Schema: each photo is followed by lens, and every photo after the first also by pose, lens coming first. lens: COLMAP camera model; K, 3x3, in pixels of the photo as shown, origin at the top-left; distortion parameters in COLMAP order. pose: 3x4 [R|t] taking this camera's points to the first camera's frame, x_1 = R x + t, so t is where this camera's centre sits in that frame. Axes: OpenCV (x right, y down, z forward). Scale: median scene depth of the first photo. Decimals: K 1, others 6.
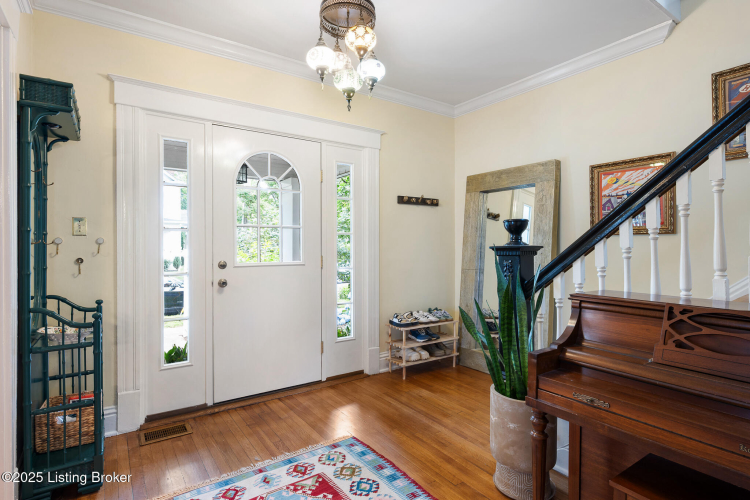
lens RADIAL K [[392.0, 0, 374.3], [0, 392.0, 251.7], [0, 0, 1]] dist [0.003232, 0.000393]
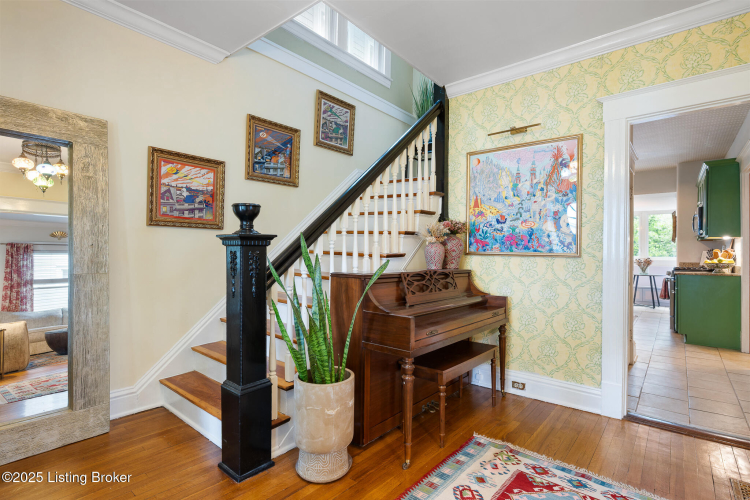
lens RADIAL K [[366.3, 0, 375.0], [0, 366.3, 251.9], [0, 0, 1]] dist [0.001145, -0.000629]
pose [[-0.266025, -0.001627, 0.963965, -0.387982], [0.001077, 0.999997, 0.001985, 0.018166], [-0.963965, 0.001567, -0.266023, 0.741602]]
